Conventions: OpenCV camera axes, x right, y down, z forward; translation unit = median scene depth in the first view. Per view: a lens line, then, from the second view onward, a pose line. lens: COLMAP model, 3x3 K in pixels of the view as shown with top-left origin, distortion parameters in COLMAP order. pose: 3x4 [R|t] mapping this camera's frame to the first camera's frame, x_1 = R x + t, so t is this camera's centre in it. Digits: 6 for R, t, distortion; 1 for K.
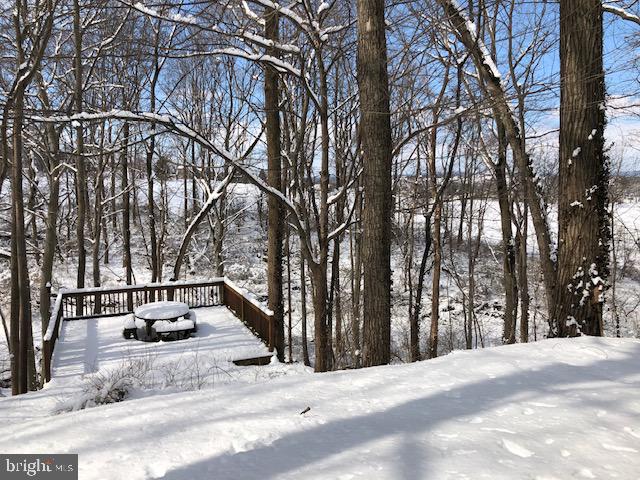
lens RADIAL K [[526.7, 0, 316.6], [0, 526.7, 236.7], [0, 0, 1]] dist [0.032046, -0.008115]
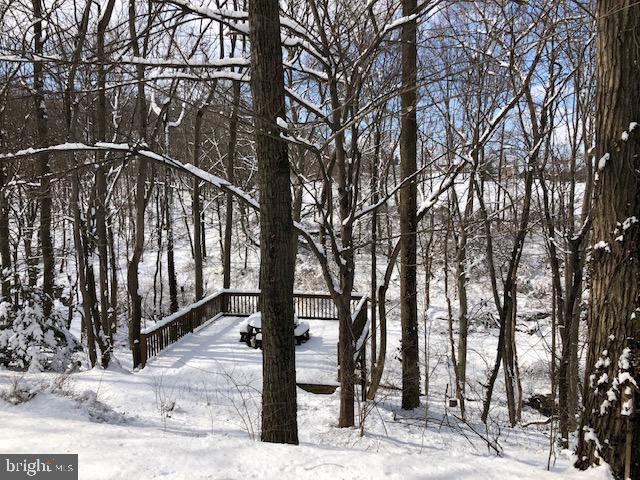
lens RADIAL K [[526.7, 0, 320.6], [0, 526.7, 239.2], [0, 0, 1]] dist [0.032046, -0.008115]
pose [[0.799506, 0.052852, -0.598329, 0.595074], [-0.048759, 0.998545, 0.023050, -0.067763], [0.598676, 0.010745, 0.800919, 0.318086]]
